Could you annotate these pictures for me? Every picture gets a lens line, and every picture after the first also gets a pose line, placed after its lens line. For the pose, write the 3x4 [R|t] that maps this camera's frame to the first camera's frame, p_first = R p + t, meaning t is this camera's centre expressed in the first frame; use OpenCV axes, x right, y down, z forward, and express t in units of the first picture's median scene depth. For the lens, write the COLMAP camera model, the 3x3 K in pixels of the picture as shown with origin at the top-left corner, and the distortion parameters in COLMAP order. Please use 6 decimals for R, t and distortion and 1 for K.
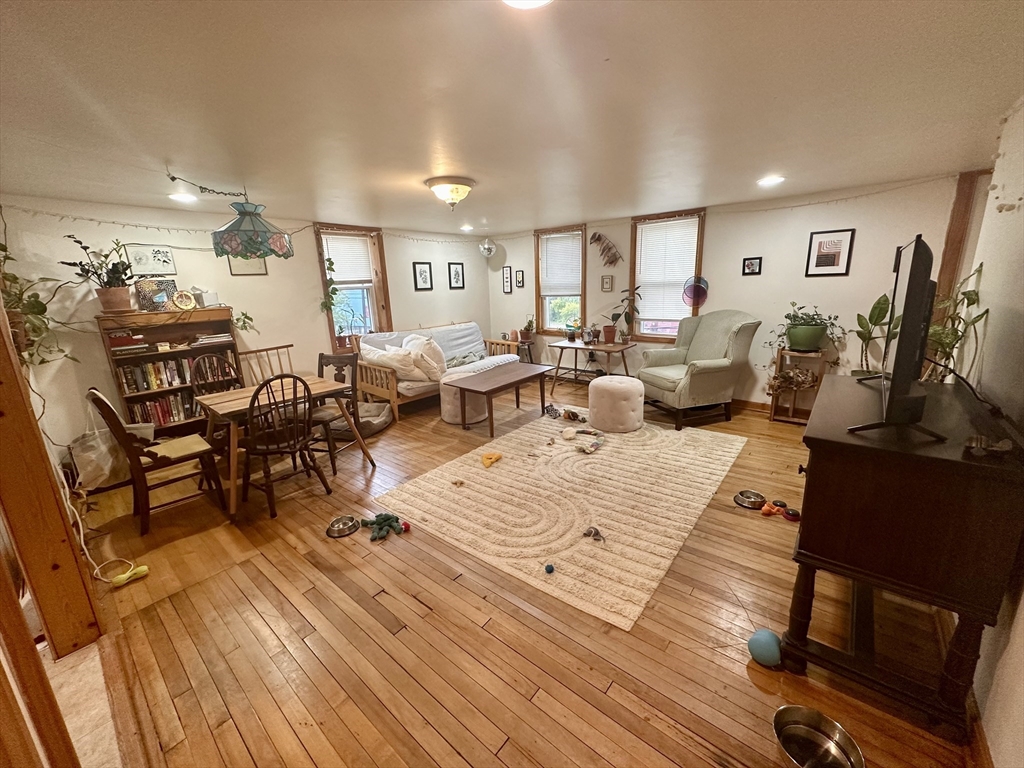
lens RADIAL K [[411.8, 0, 508.5], [0, 411.8, 380.3], [0, 0, 1]] dist [-0.000662, -0.000223]
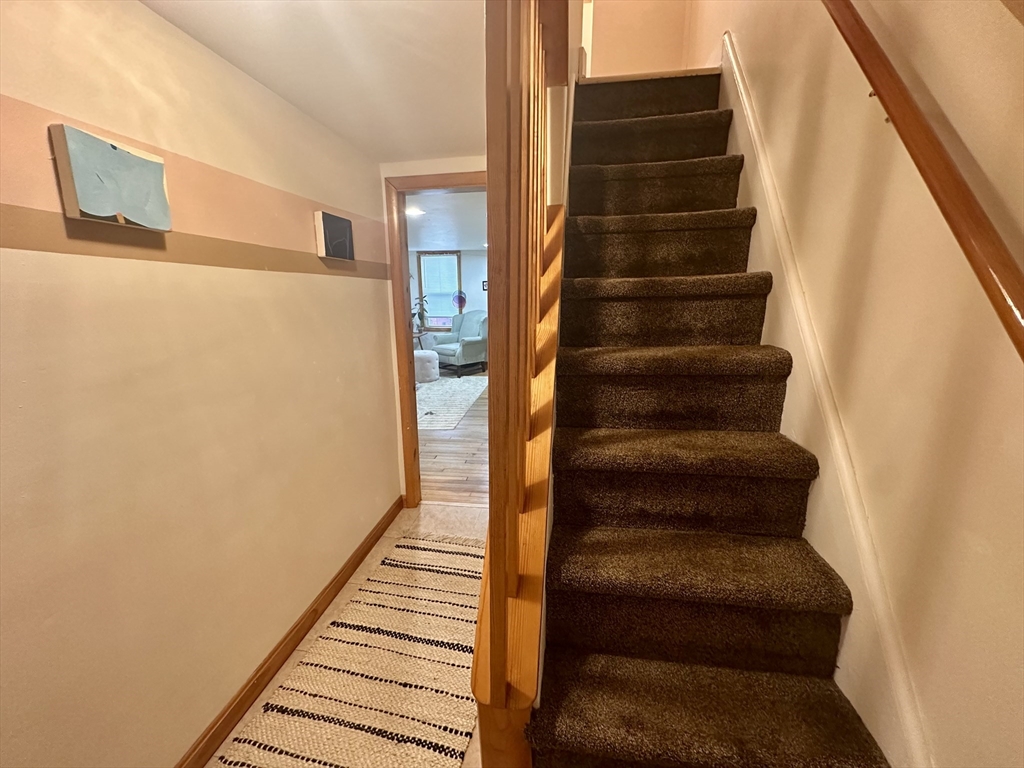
lens RADIAL K [[411.8, 0, 512.6], [0, 411.8, 382.2], [0, 0, 1]] dist [-0.000662, -0.000223]
pose [[0.847713, -0.094533, 0.521964, -0.273123], [0.101165, 0.994743, 0.015858, 0.118096], [-0.520720, 0.039362, 0.852820, -0.537107]]
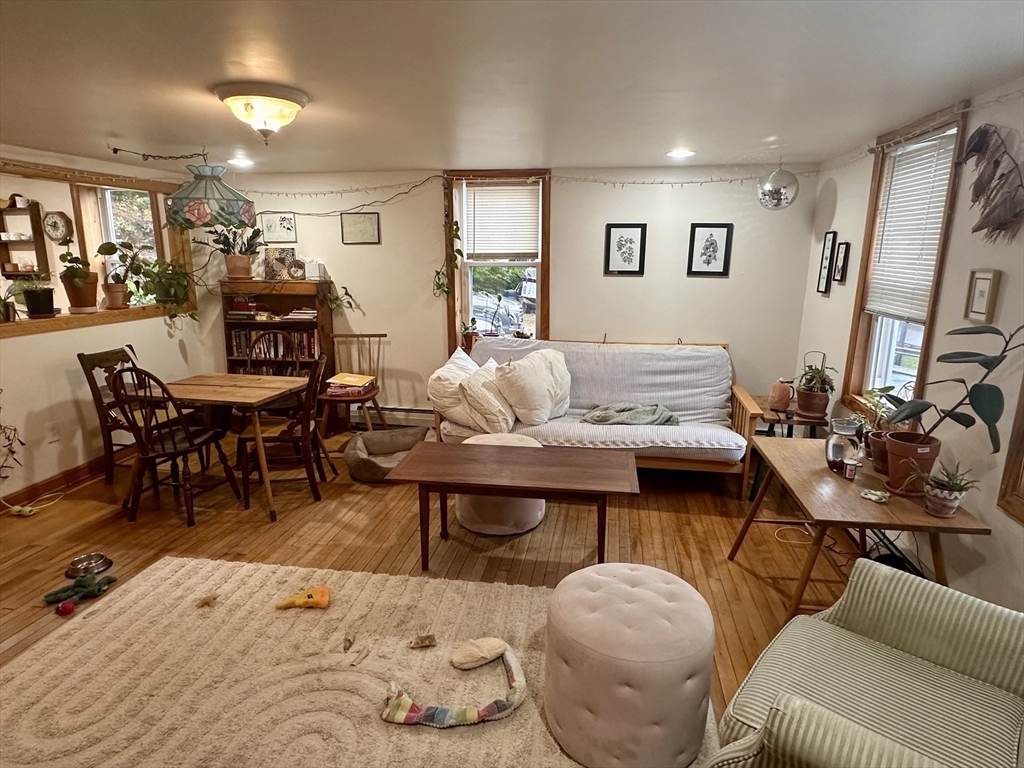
lens RADIAL K [[580.9, 0, 513.5], [0, 580.9, 389.0], [0, 0, 1]] dist [-0.002582, -0.000842]
pose [[0.505308, 0.234855, -0.830365, 0.494617], [-0.220875, 0.965399, 0.138636, -0.180226], [0.834193, 0.113353, 0.539698, 0.585132]]
